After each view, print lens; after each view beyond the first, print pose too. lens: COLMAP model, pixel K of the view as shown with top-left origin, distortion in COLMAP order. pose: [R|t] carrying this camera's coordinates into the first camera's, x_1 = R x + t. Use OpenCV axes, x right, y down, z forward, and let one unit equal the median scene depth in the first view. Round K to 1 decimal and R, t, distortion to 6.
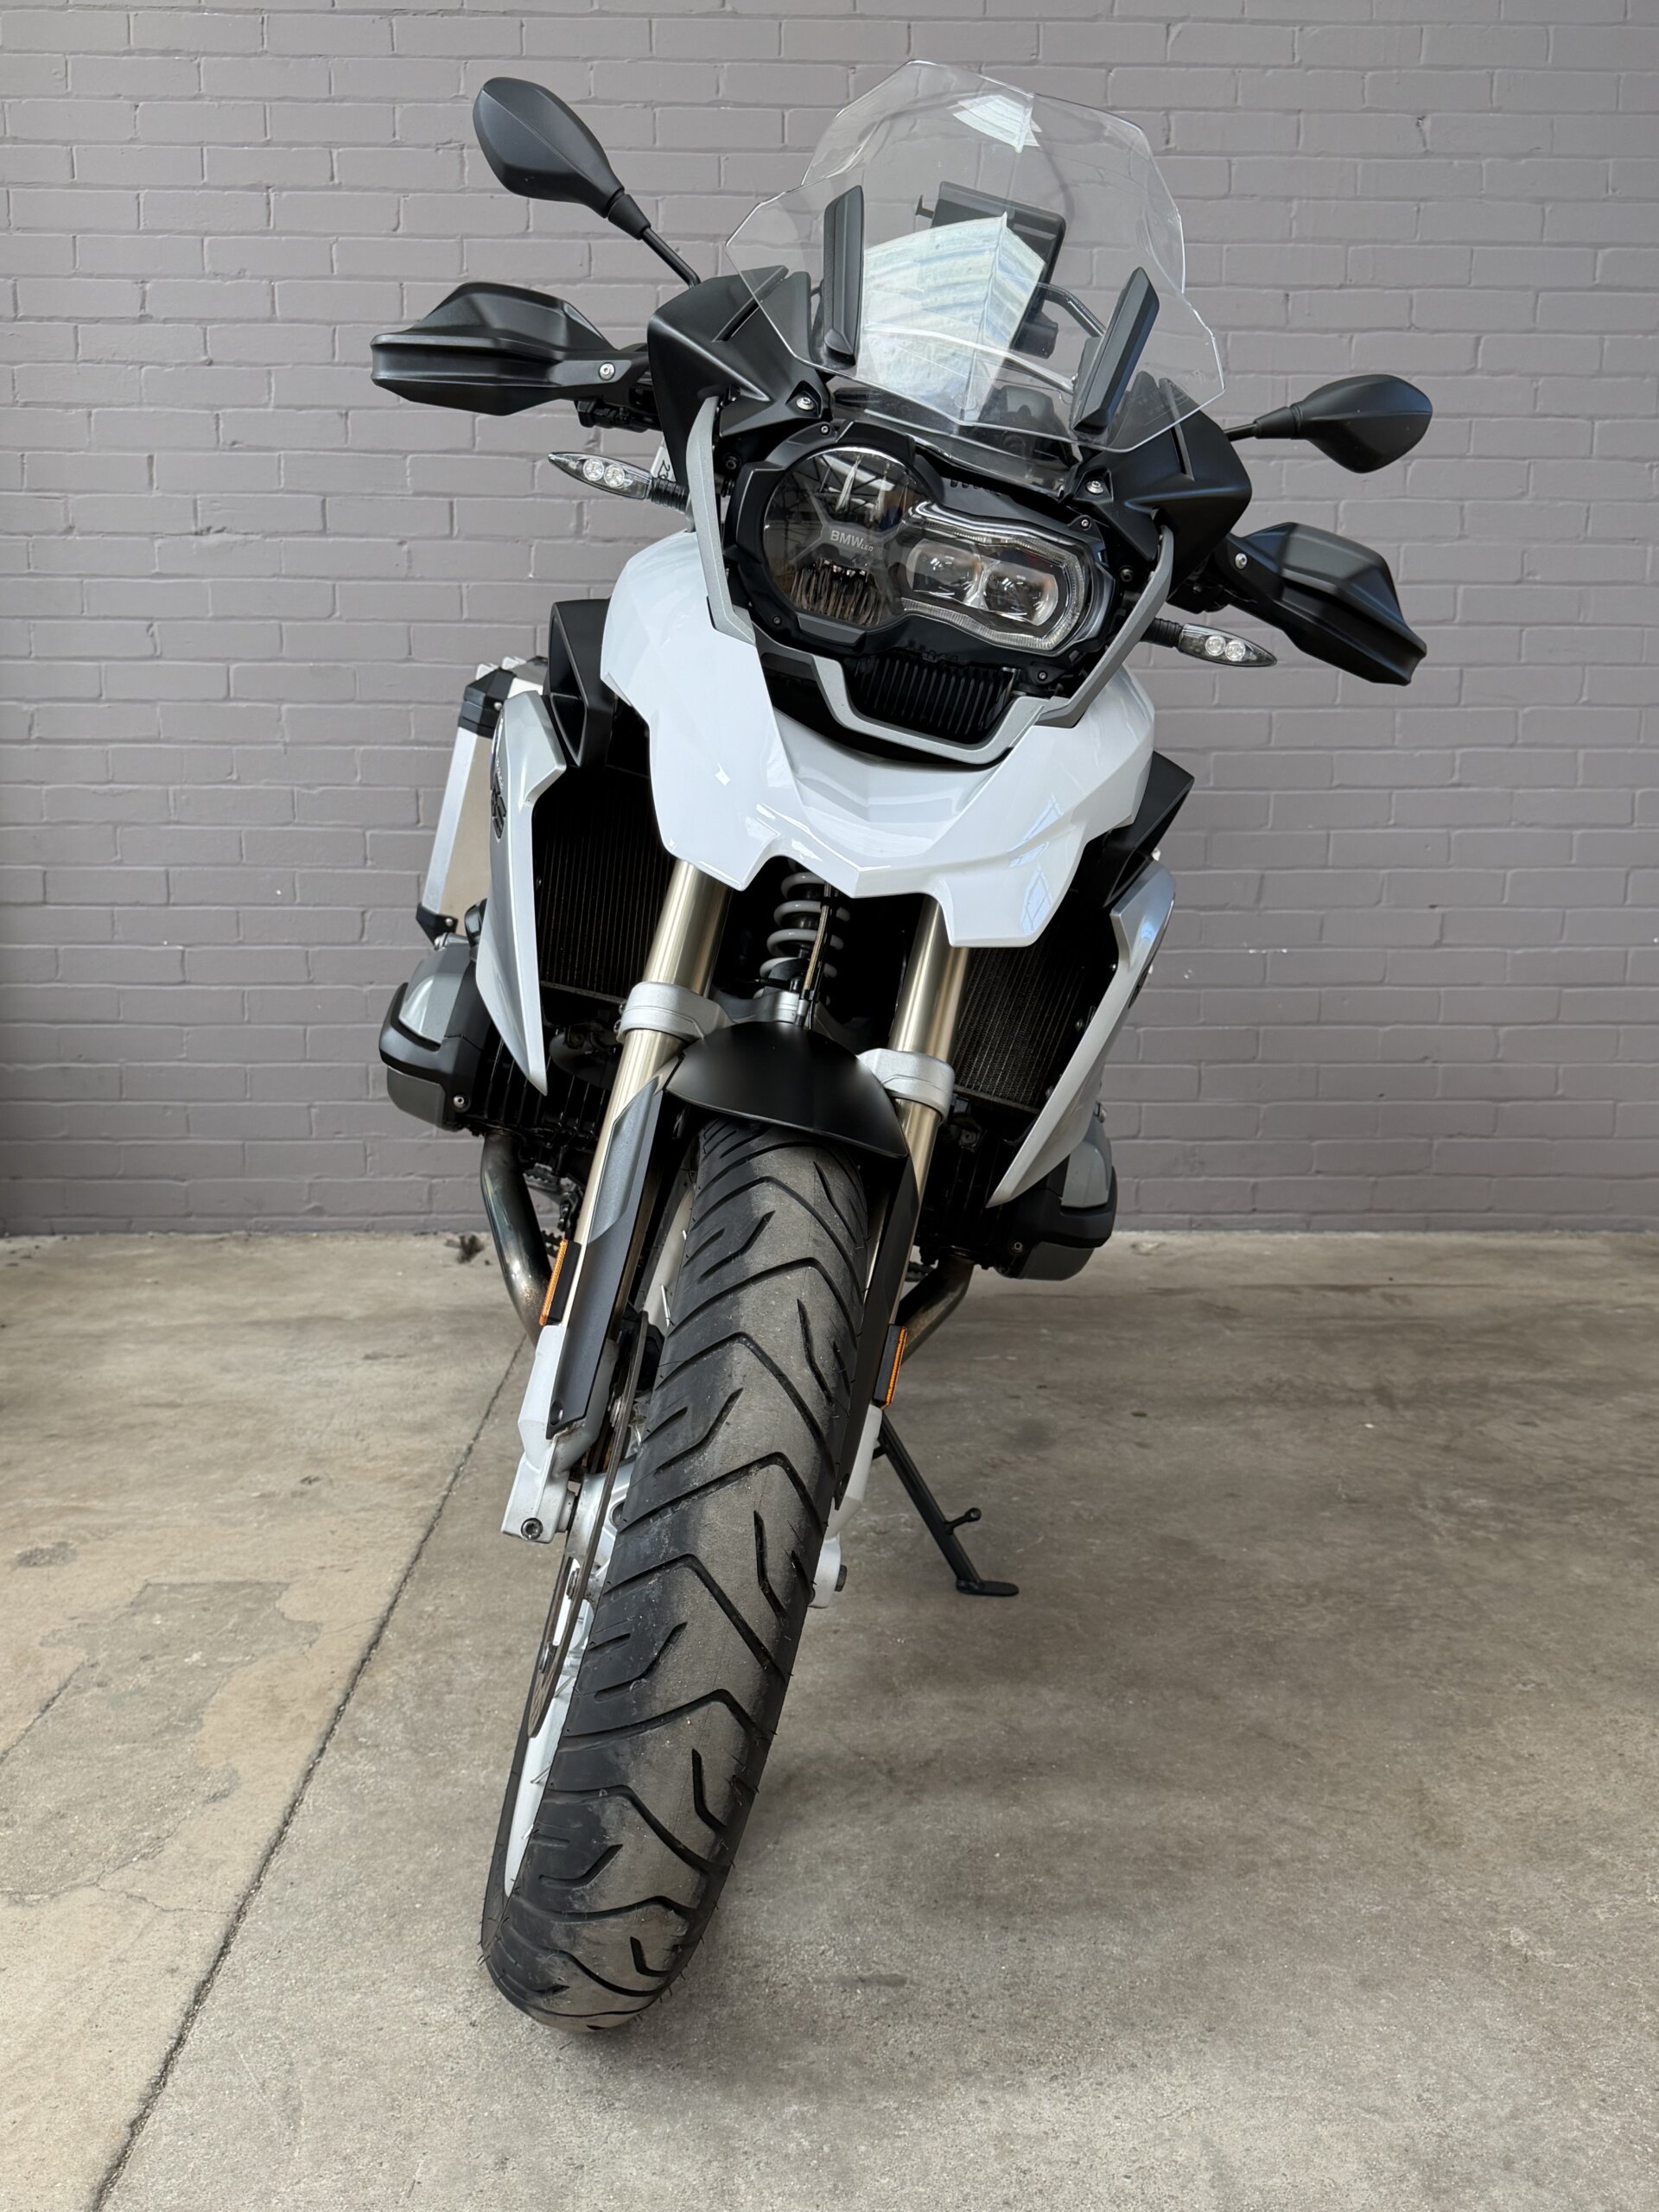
lens RADIAL K [[1989.4, 0, 836.4], [0, 1989.4, 1110.5], [0, 0, 1]] dist [0.101691, -0.179326]
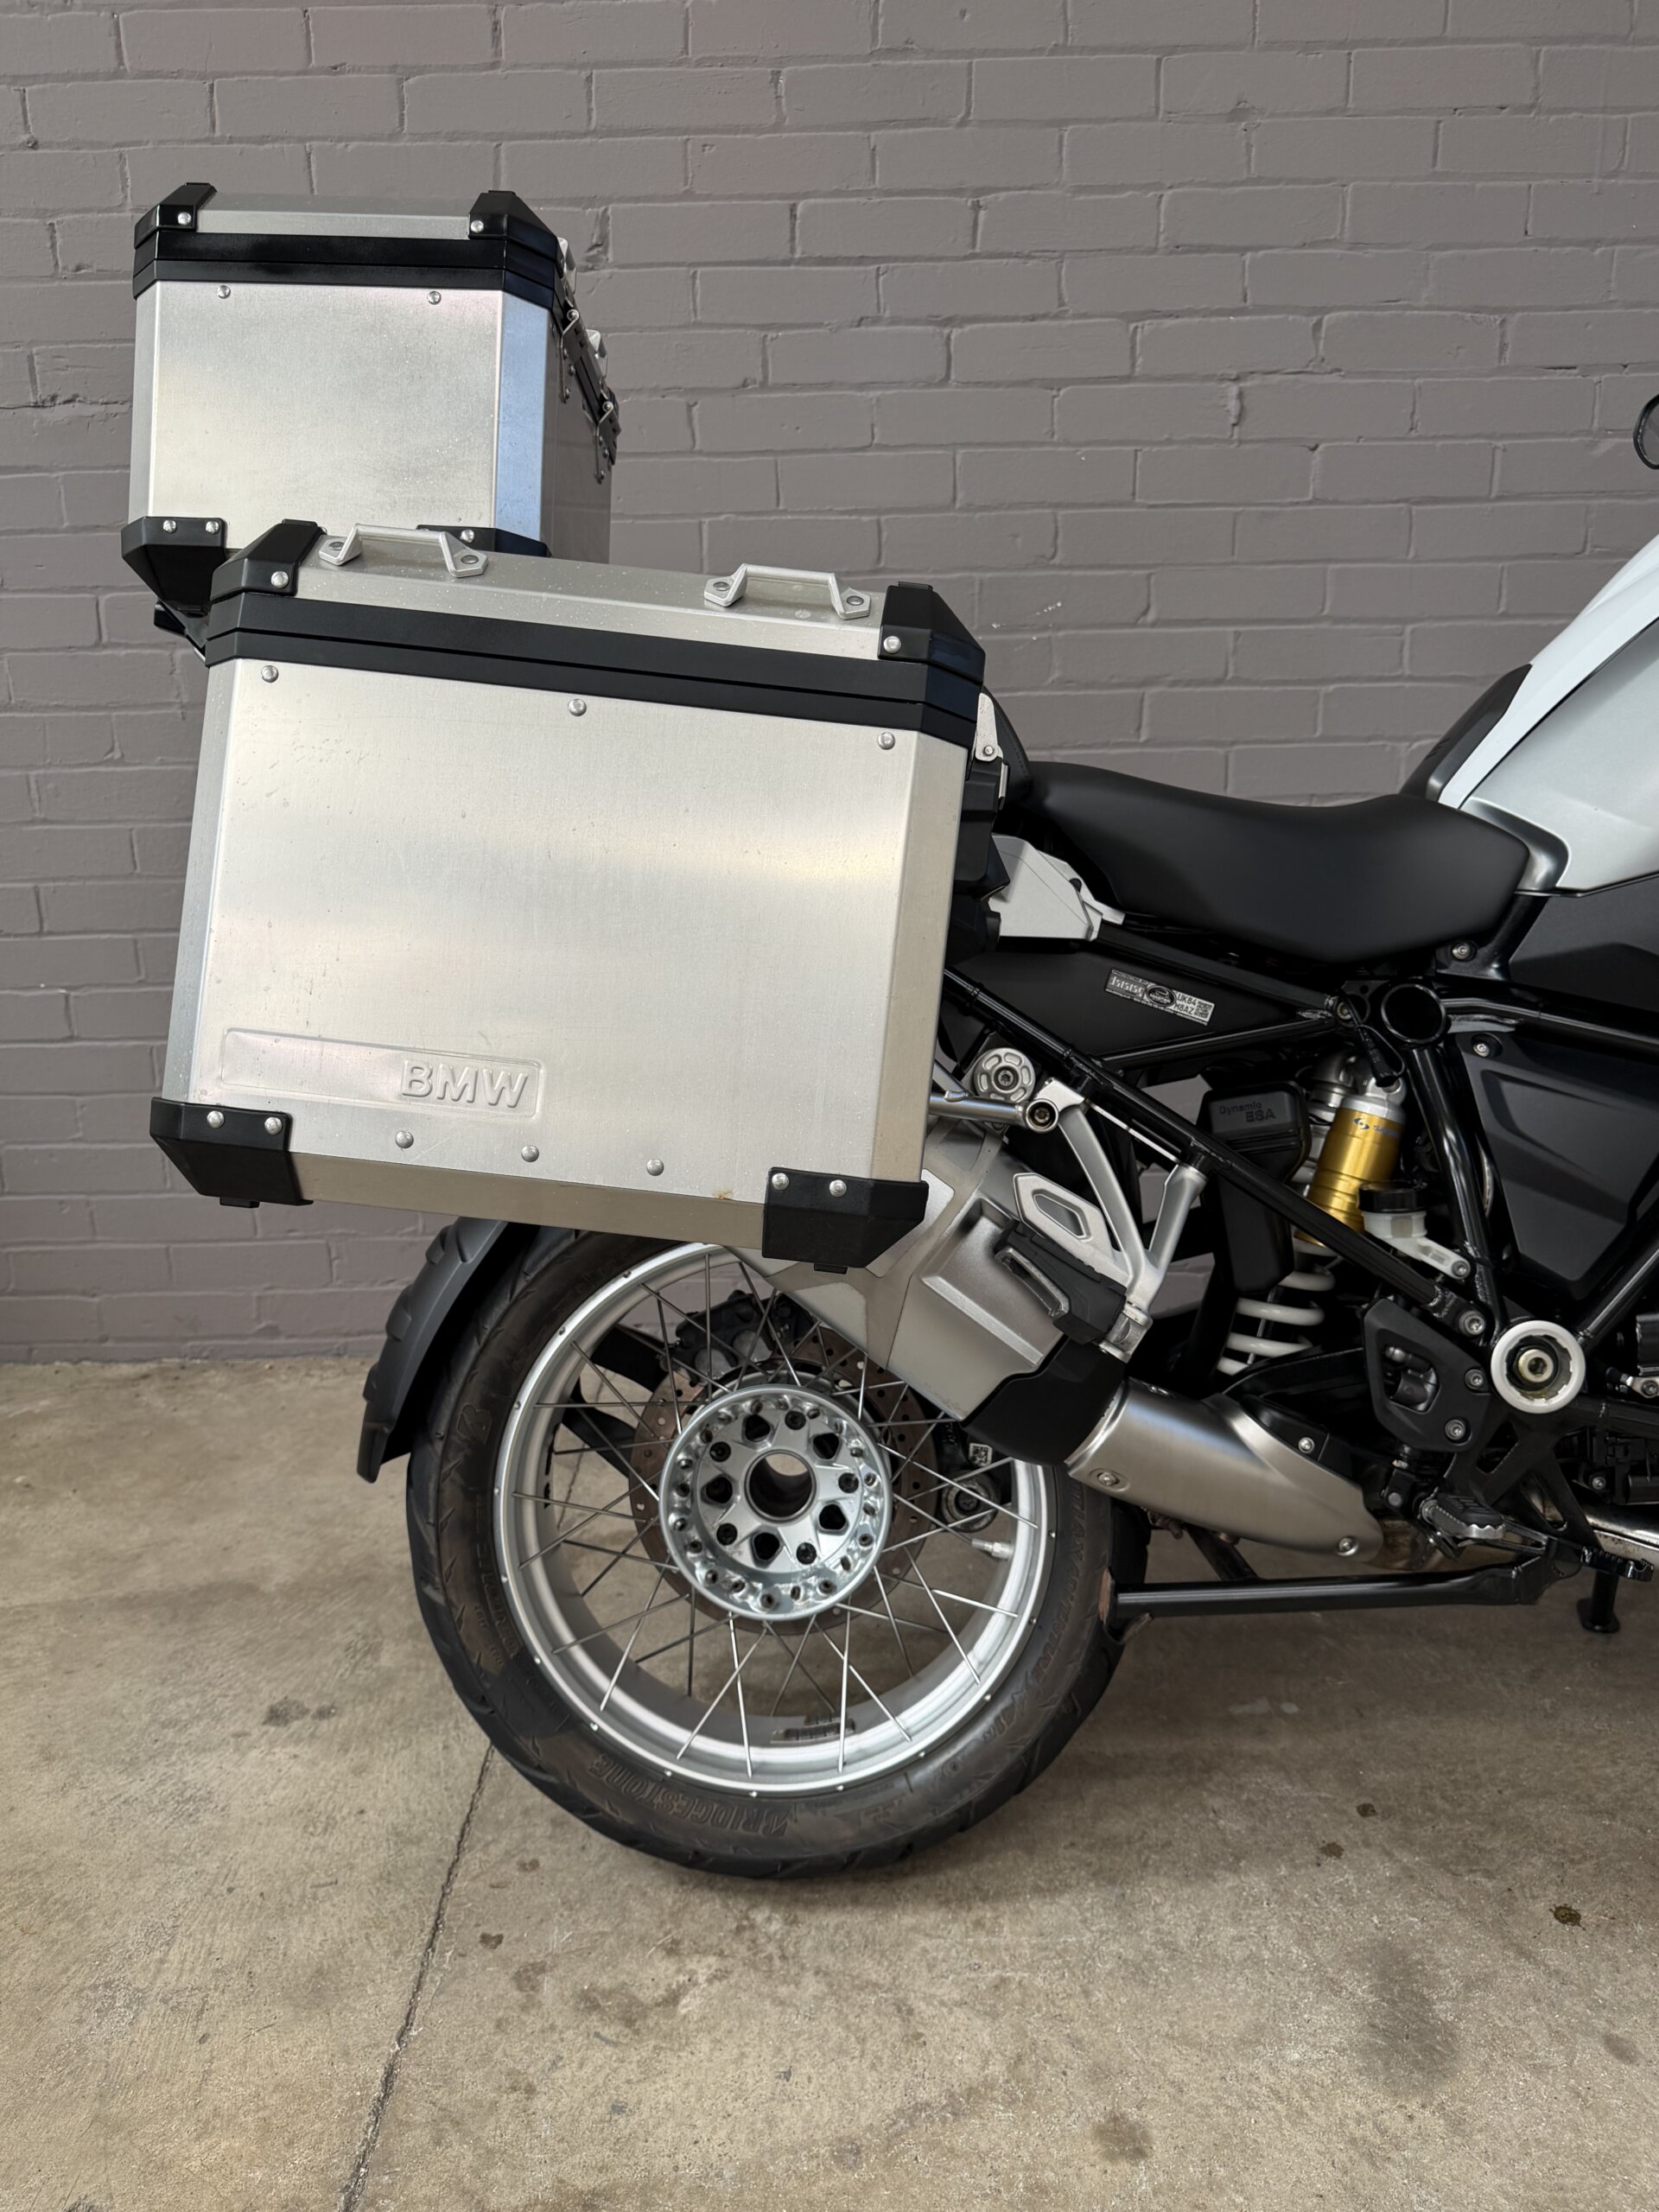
lens RADIAL K [[1691.1, 0, 826.8], [0, 1691.1, 1116.4], [0, 0, 1]] dist [-0.000729, -0.000440]
pose [[0.999444, -0.017369, -0.028474, -0.032847], [0.020312, 0.994099, 0.106554, -0.101210], [0.026456, -0.107073, 0.993899, 0.410242]]
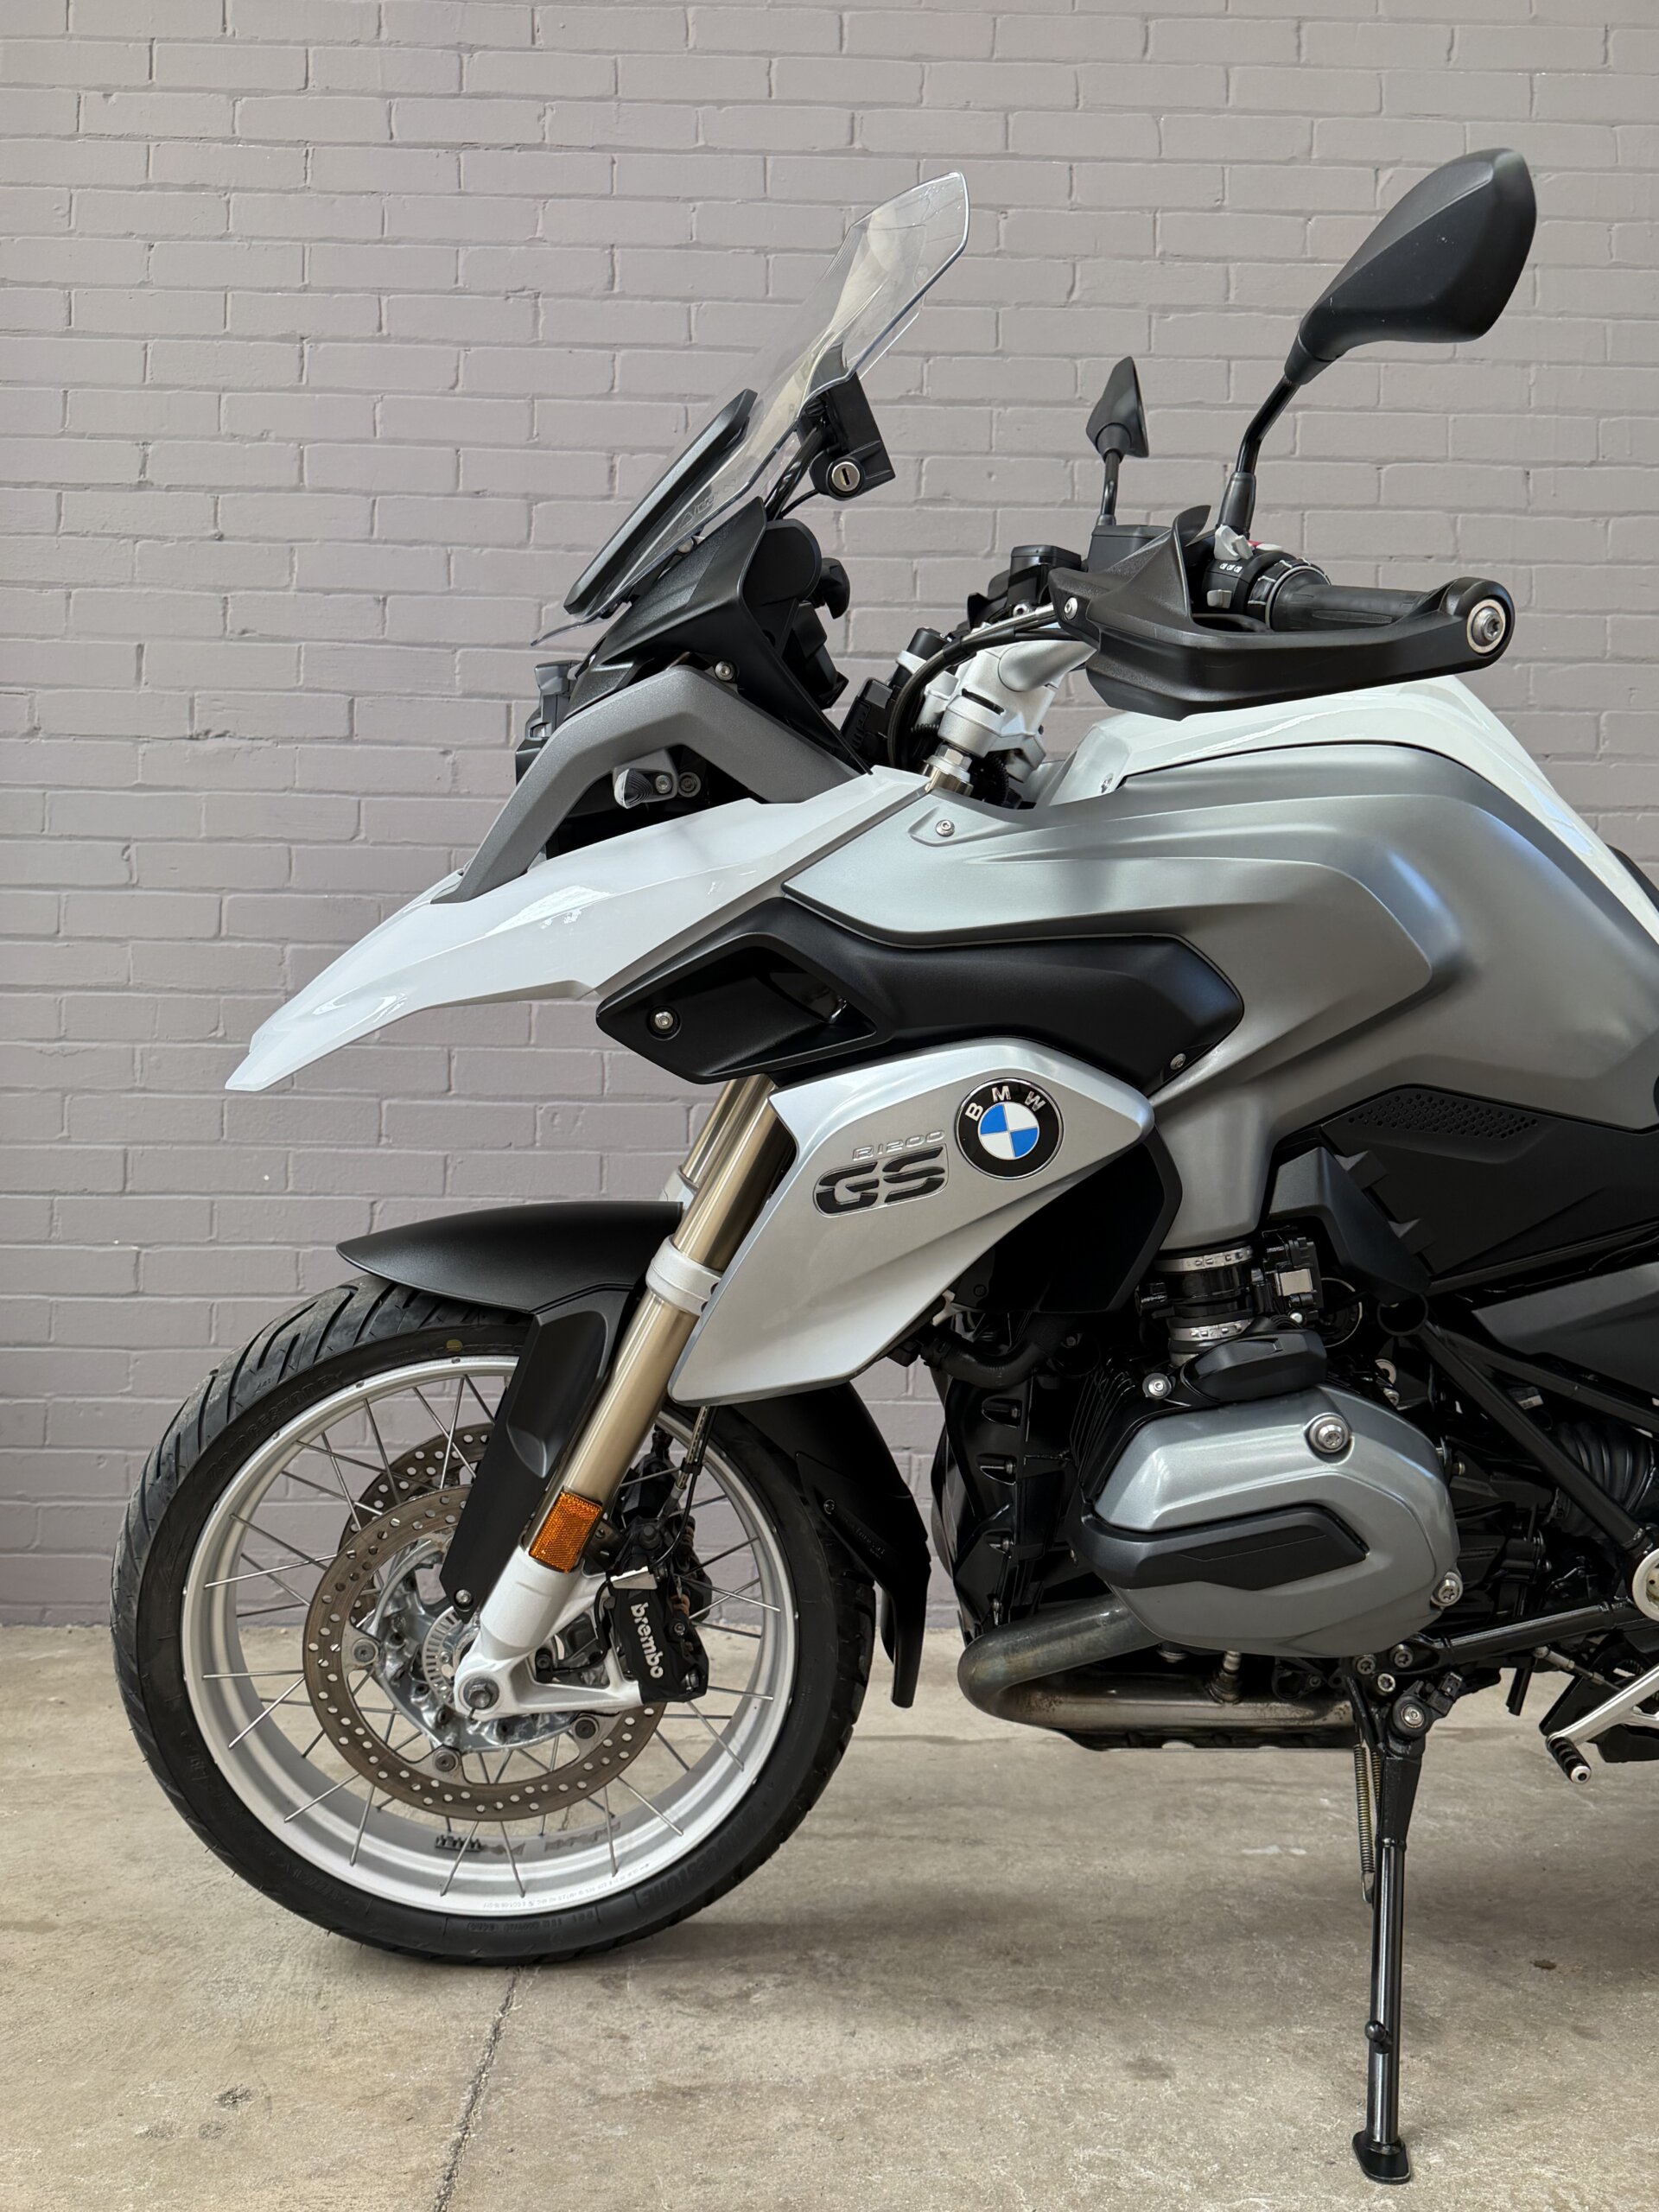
lens RADIAL K [[1940.4, 0, 830.6], [0, 1940.4, 1113.9], [0, 0, 1]] dist [0.152500, -0.321418]
pose [[0.999959, 0.008630, -0.002767, -0.058862], [-0.008978, 0.984953, -0.172591, -0.003304], [0.001235, 0.172609, 0.984990, 0.253419]]
